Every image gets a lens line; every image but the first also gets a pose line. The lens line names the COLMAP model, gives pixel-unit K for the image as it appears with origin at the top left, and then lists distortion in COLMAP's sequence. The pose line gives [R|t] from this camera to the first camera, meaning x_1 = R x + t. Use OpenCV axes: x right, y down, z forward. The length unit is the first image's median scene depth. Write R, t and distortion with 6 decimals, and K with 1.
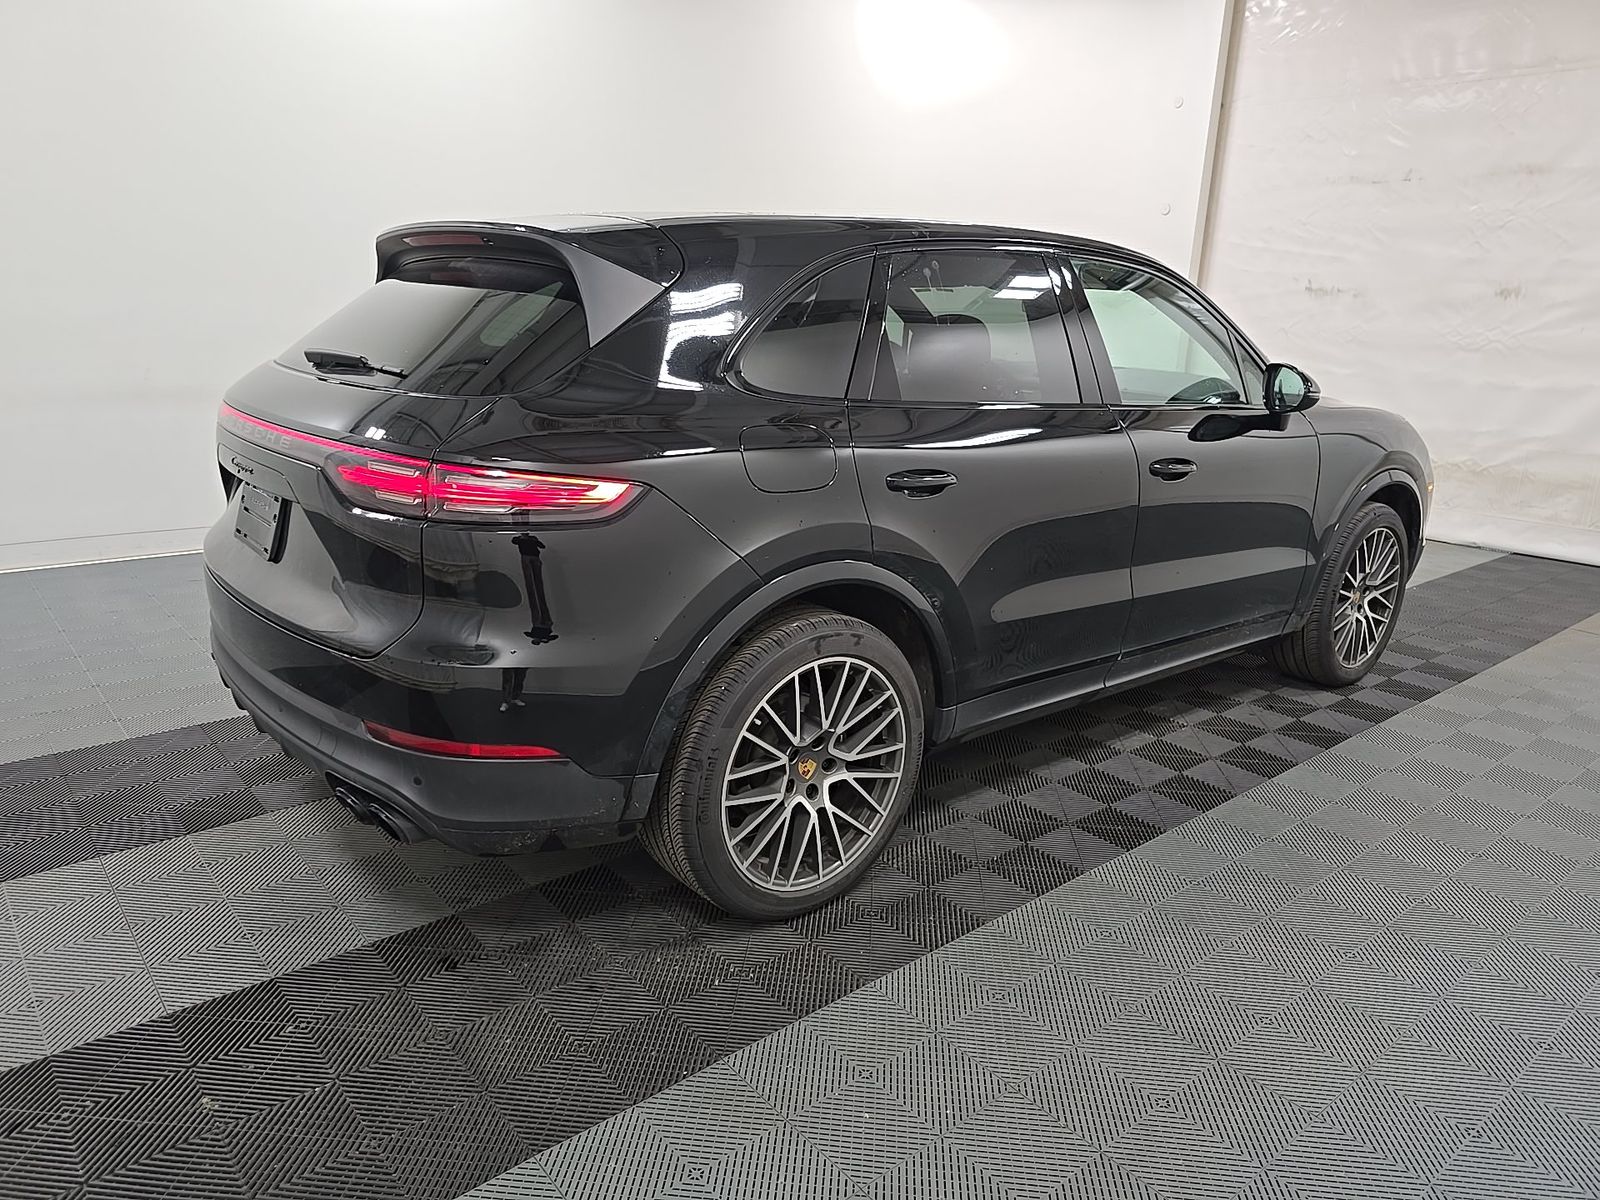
lens RADIAL K [[1053.8, 0, 798.5], [0, 1053.8, 651.0], [0, 0, 1]] dist [0.029699, -0.001451]
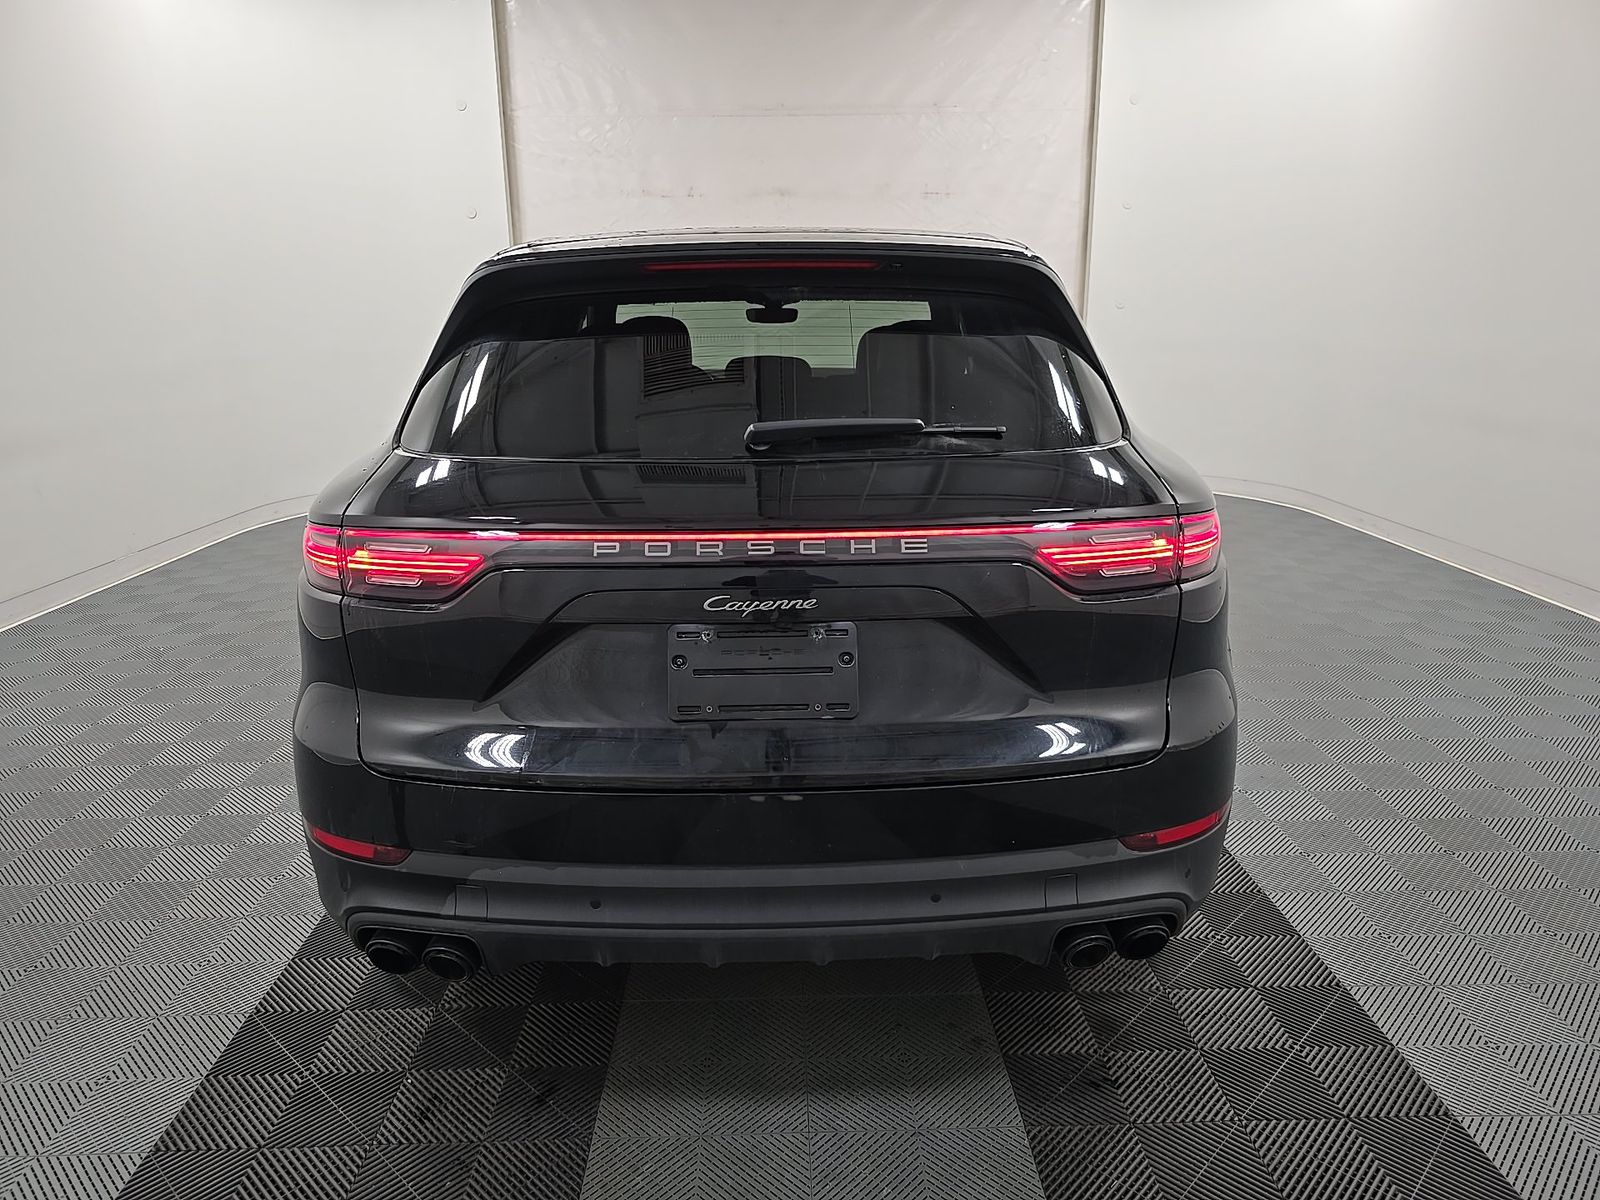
lens RADIAL K [[1085.5, 0, 794.1], [0, 1085.5, 601.2], [0, 0, 1]] dist [0.046707, -0.027825]
pose [[0.620118, -0.242566, 0.746067, -0.904053], [0.266074, 0.959661, 0.090854, -0.207425], [-0.738010, 0.142169, 0.659643, 0.436639]]
